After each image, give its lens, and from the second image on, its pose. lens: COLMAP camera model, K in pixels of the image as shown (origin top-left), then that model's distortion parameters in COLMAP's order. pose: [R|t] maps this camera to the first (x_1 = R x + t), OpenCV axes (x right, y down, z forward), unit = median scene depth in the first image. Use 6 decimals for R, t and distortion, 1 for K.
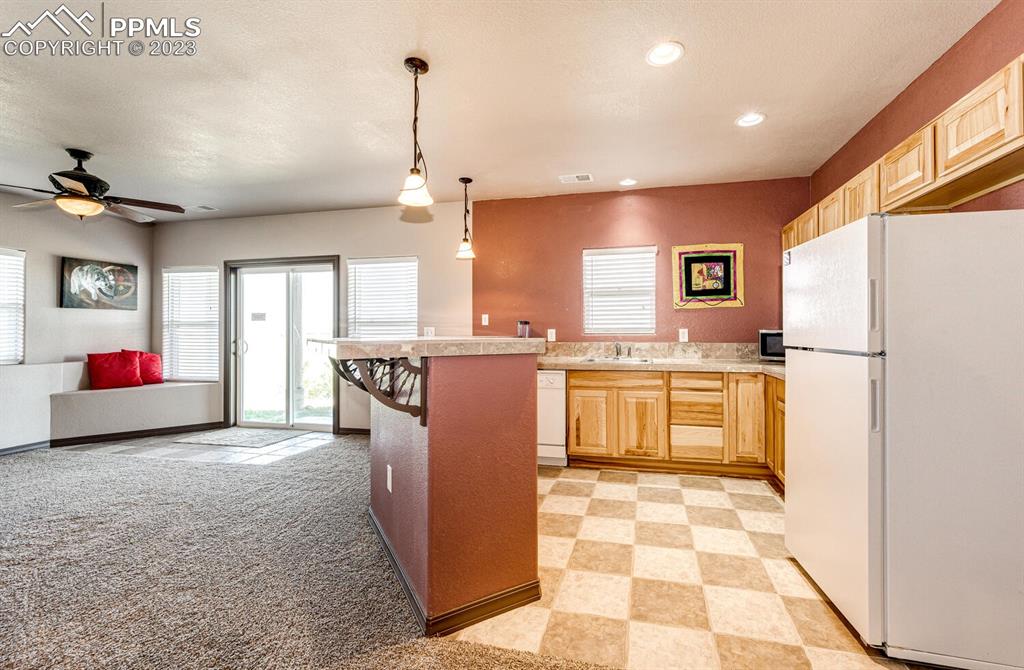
lens RADIAL K [[432.2, 0, 551.1], [0, 432.2, 327.2], [0, 0, 1]] dist [-0.000964, 0.000010]
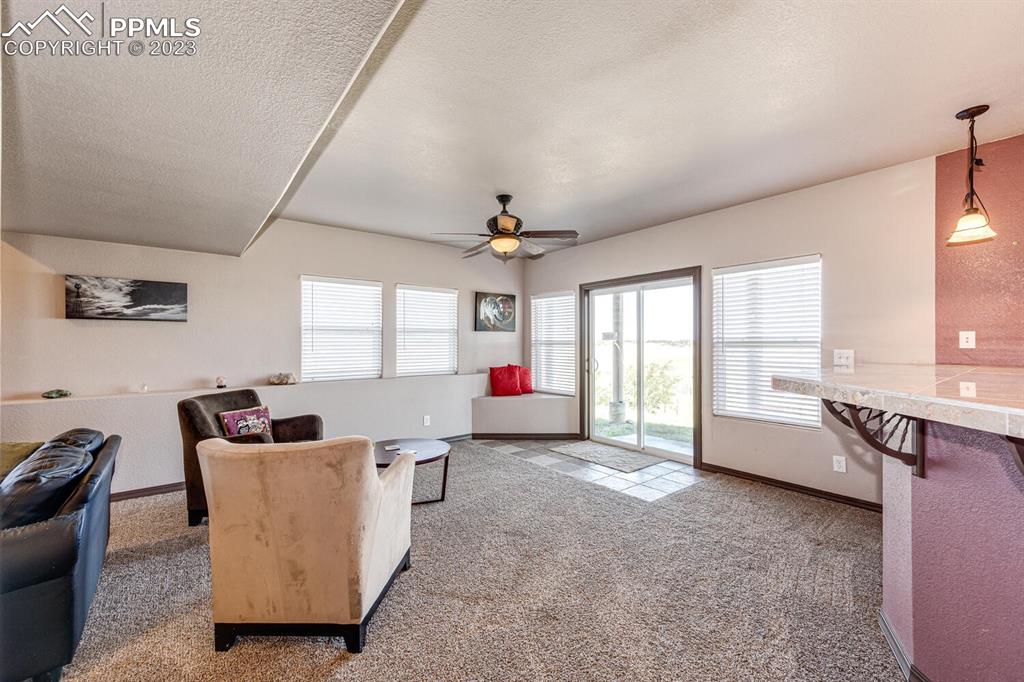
lens RADIAL K [[401.0, 0, 512.0], [0, 401.0, 341.0], [0, 0, 1]] dist [0.000544, 0.000035]
pose [[0.780211, -0.000925, -0.625516, -0.344459], [0.005625, 0.999969, 0.005538, -0.025395], [0.625491, -0.007840, 0.780192, 0.151559]]
